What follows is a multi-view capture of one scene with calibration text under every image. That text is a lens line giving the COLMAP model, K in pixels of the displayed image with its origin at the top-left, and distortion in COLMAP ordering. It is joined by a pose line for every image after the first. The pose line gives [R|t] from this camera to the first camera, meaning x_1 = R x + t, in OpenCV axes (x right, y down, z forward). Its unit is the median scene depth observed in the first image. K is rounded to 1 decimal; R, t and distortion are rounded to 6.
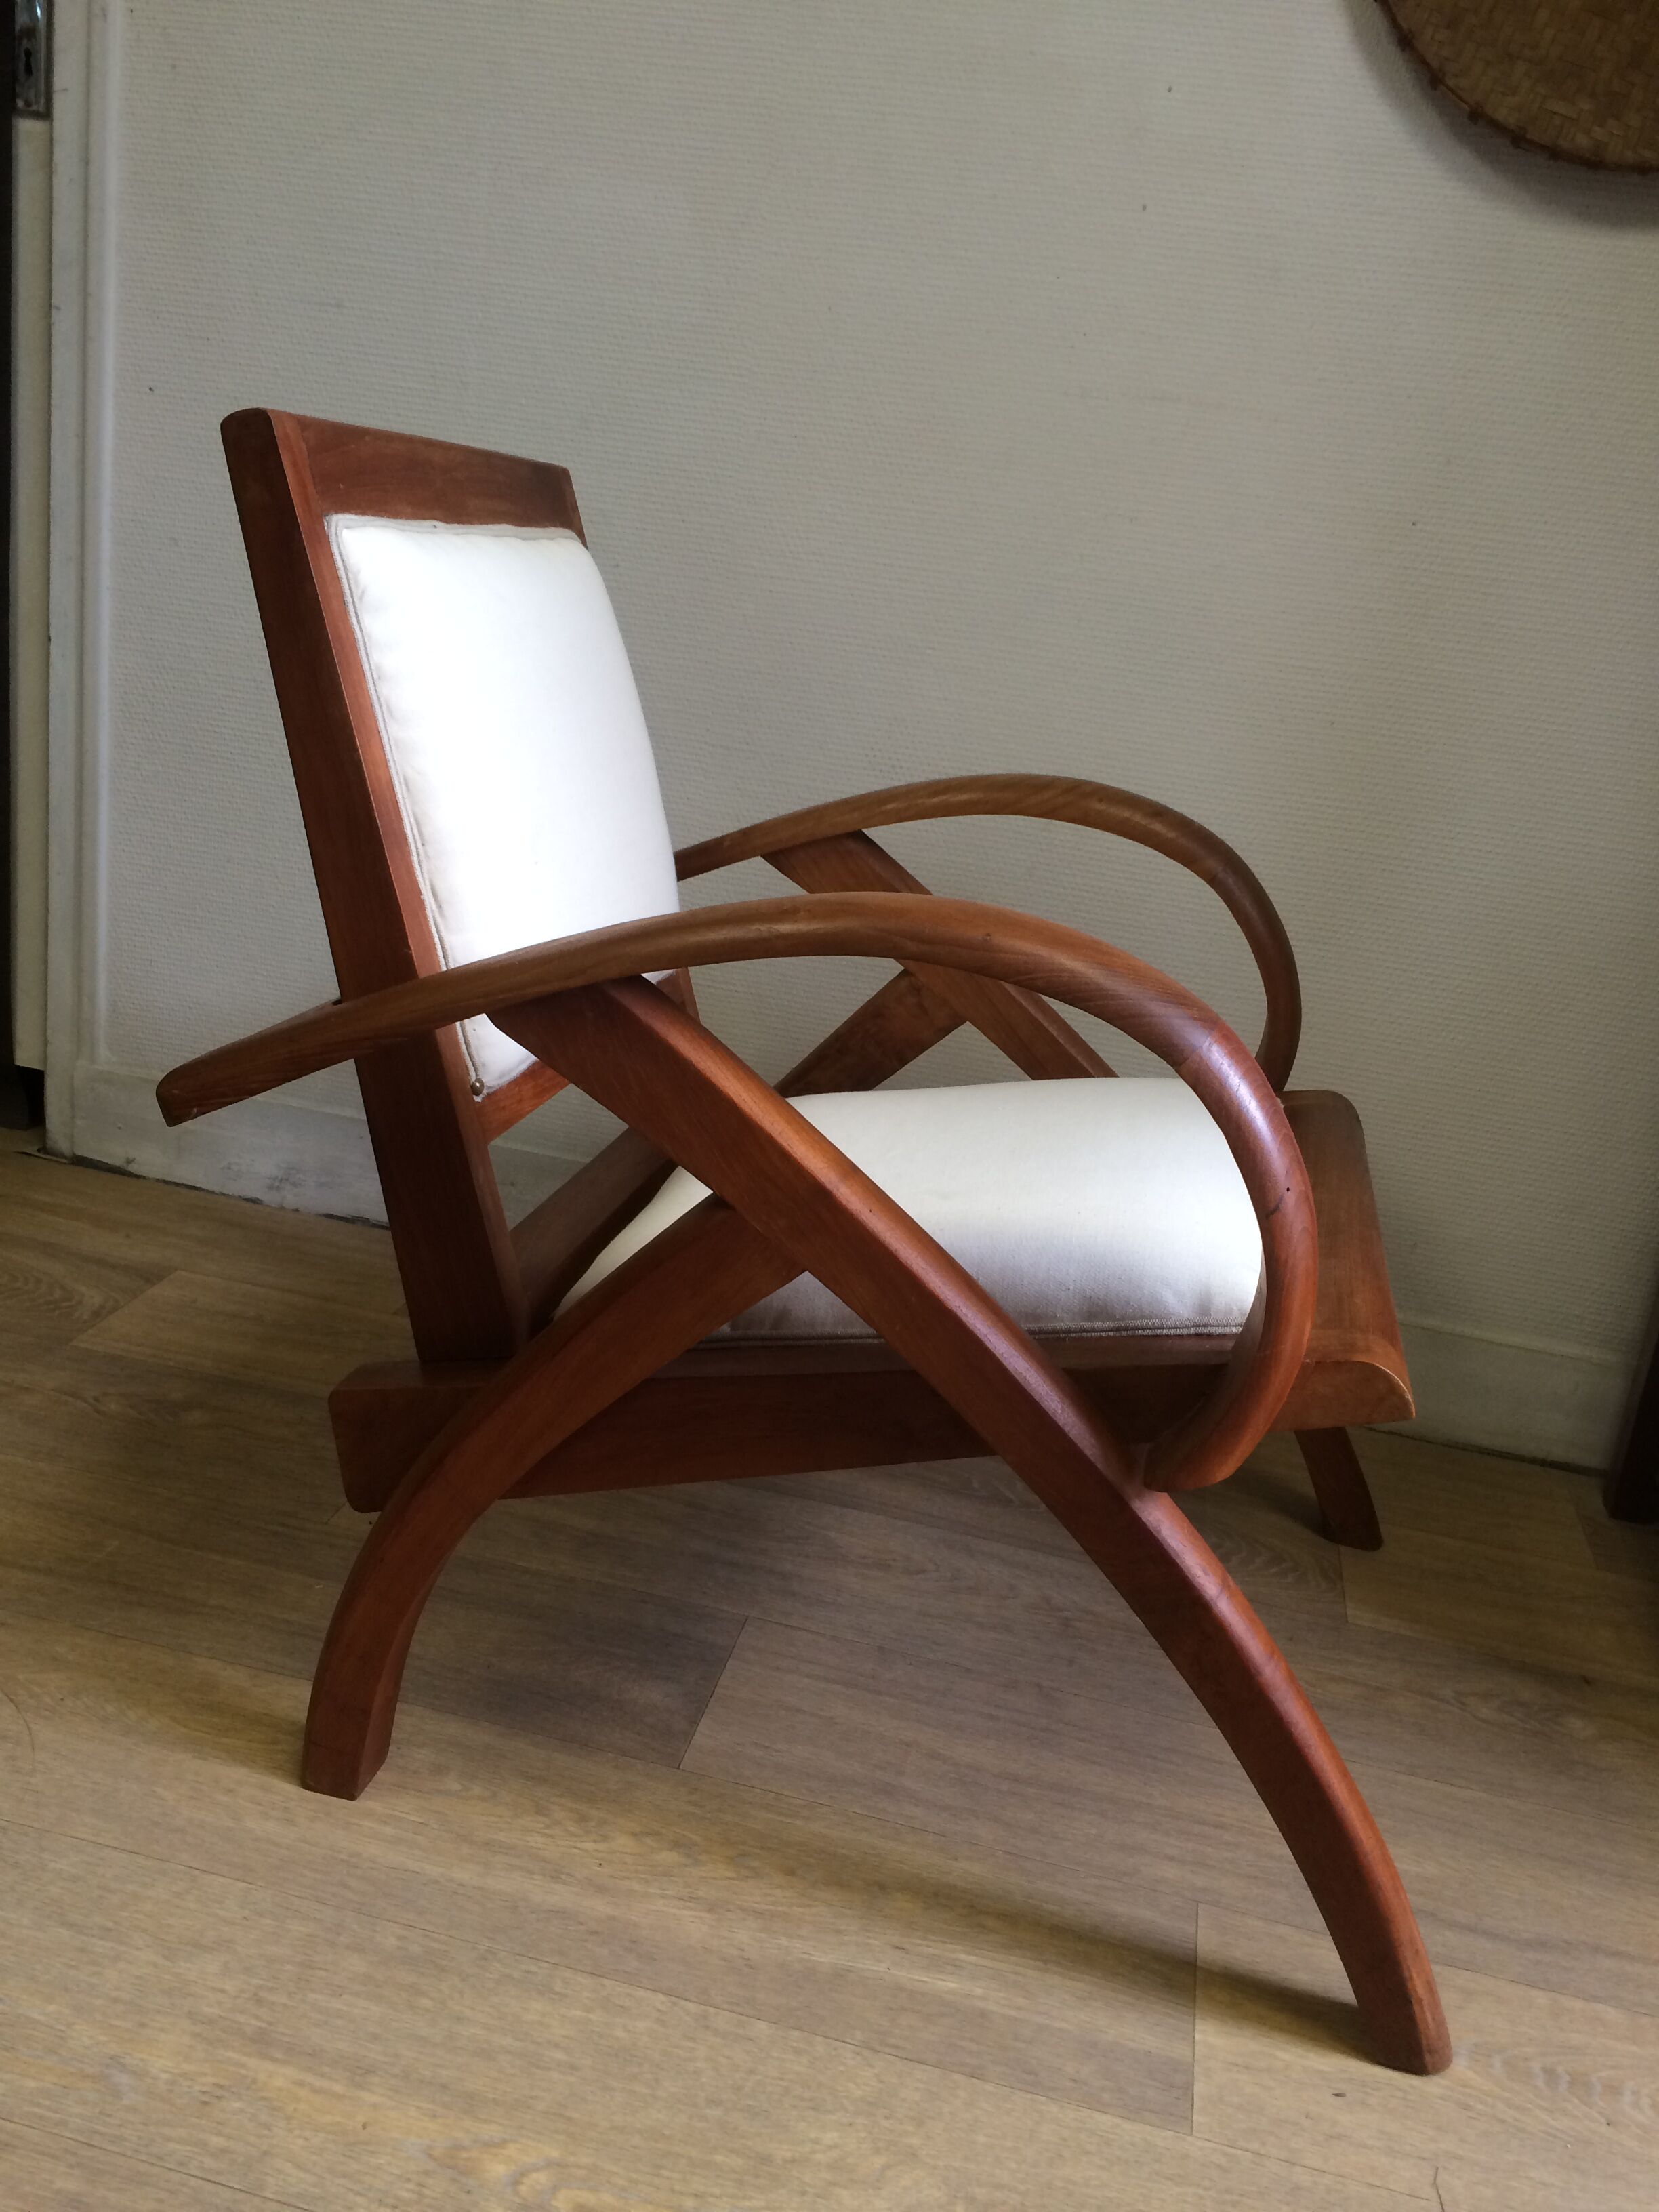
lens RADIAL K [[1897.1, 0, 829.5], [0, 1897.1, 1106.0], [0, 0, 1]] dist [0.066102, -0.085079]
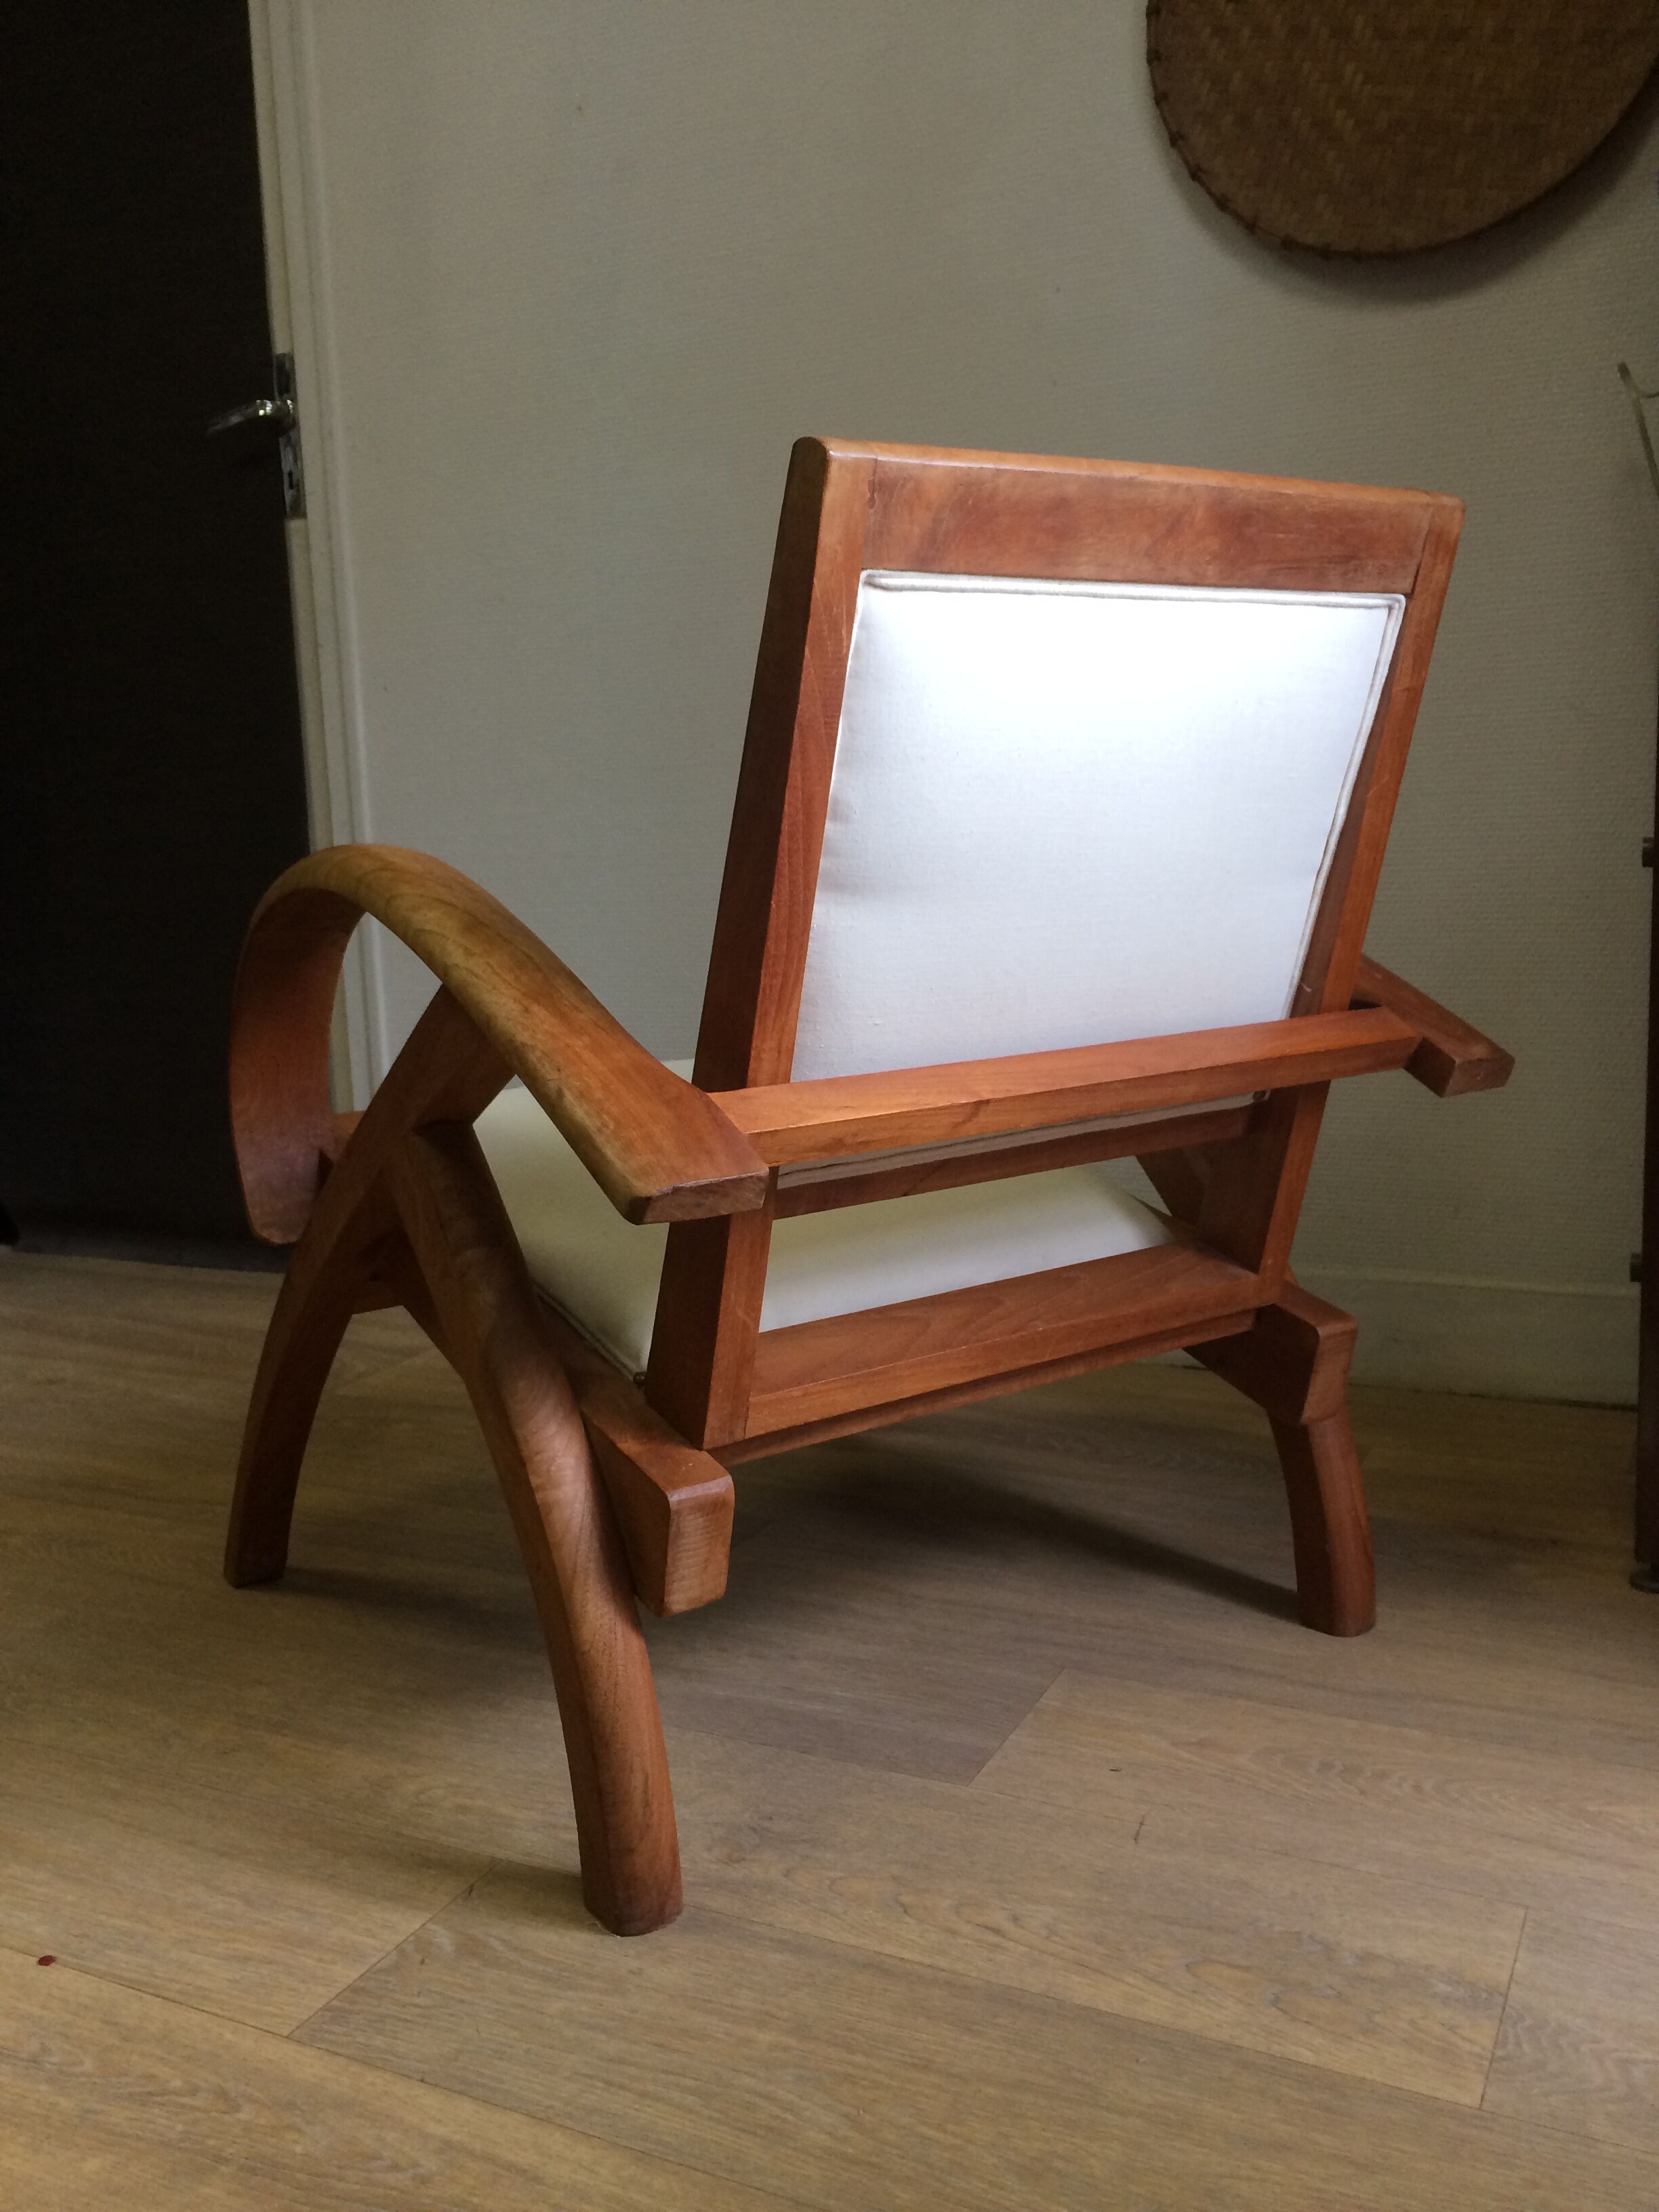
lens RADIAL K [[1897.1, 0, 829.5], [0, 1897.1, 1106.0], [0, 0, 1]] dist [0.066102, -0.085079]
pose [[0.953550, -0.130400, -0.271548, 0.439093], [0.082774, 0.980173, -0.180027, 0.292063], [0.289639, 0.149188, 0.945438, -0.205019]]
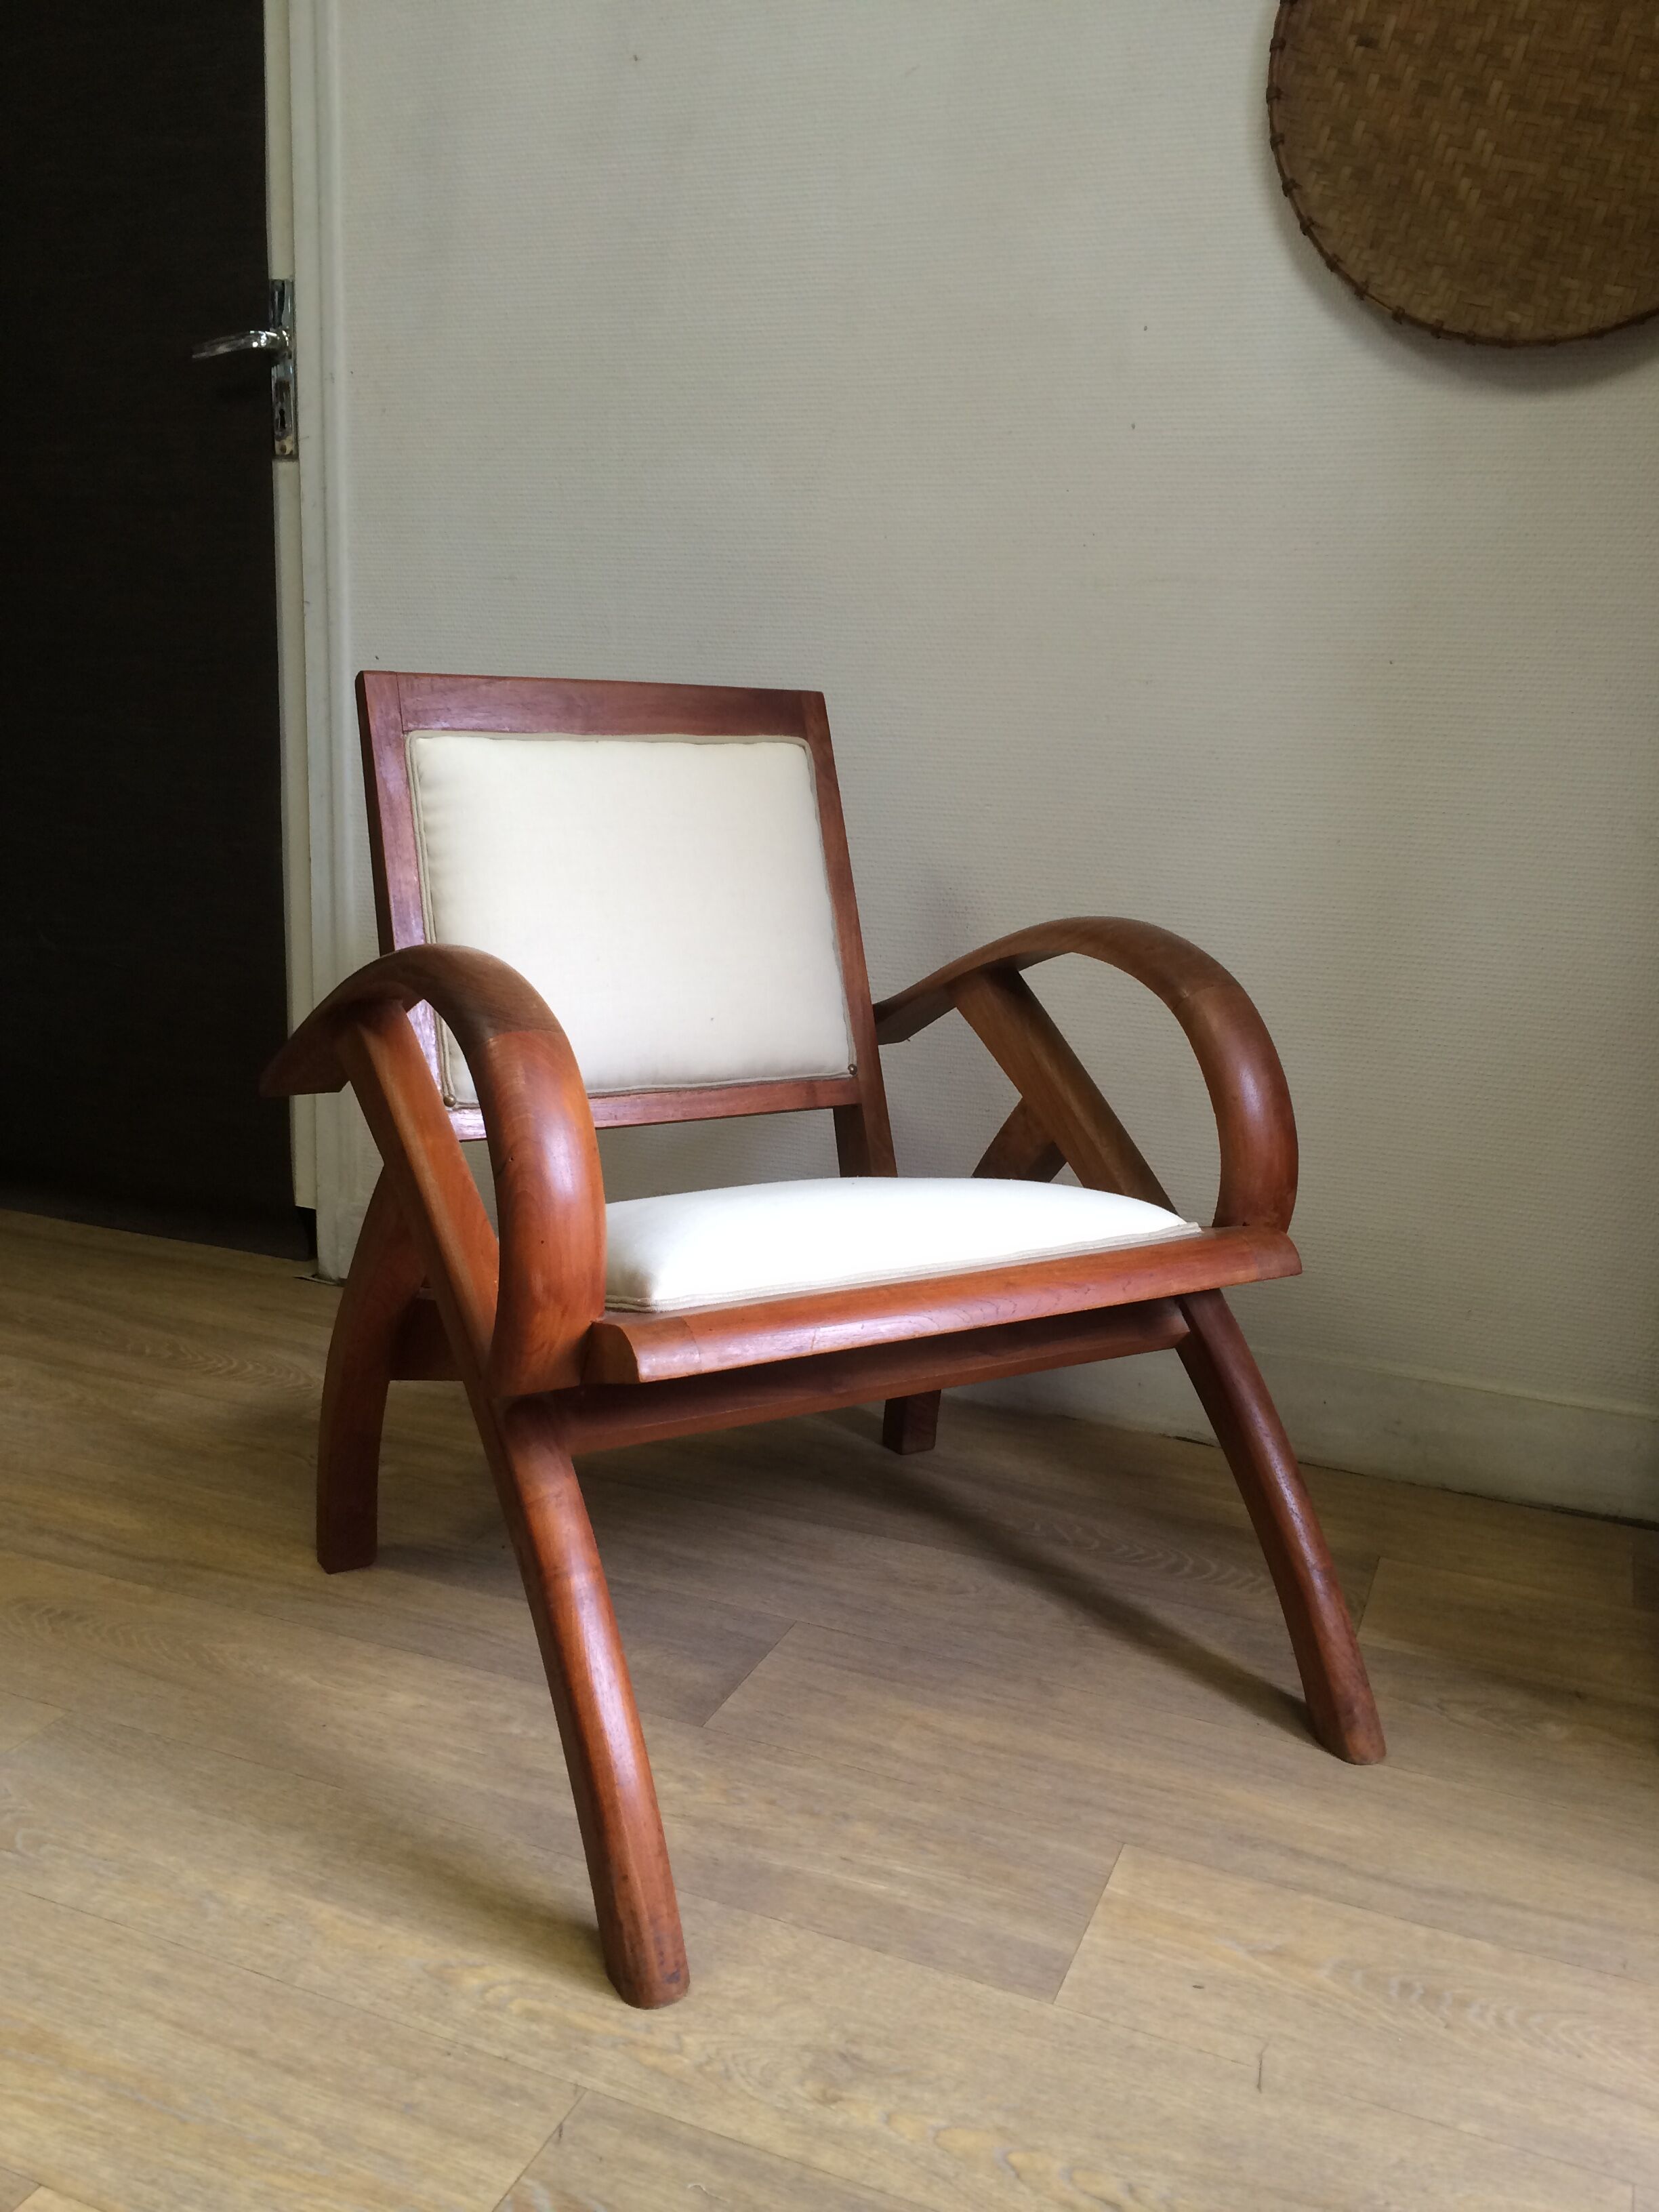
lens RADIAL K [[1880.1, 0, 829.5], [0, 1880.1, 1106.0], [0, 0, 1]] dist [0.071019, -0.087500]
pose [[0.978376, -0.050155, -0.200662, 0.285087], [0.030048, 0.994328, -0.102025, 0.090269], [0.204641, 0.093789, 0.974334, -0.201686]]
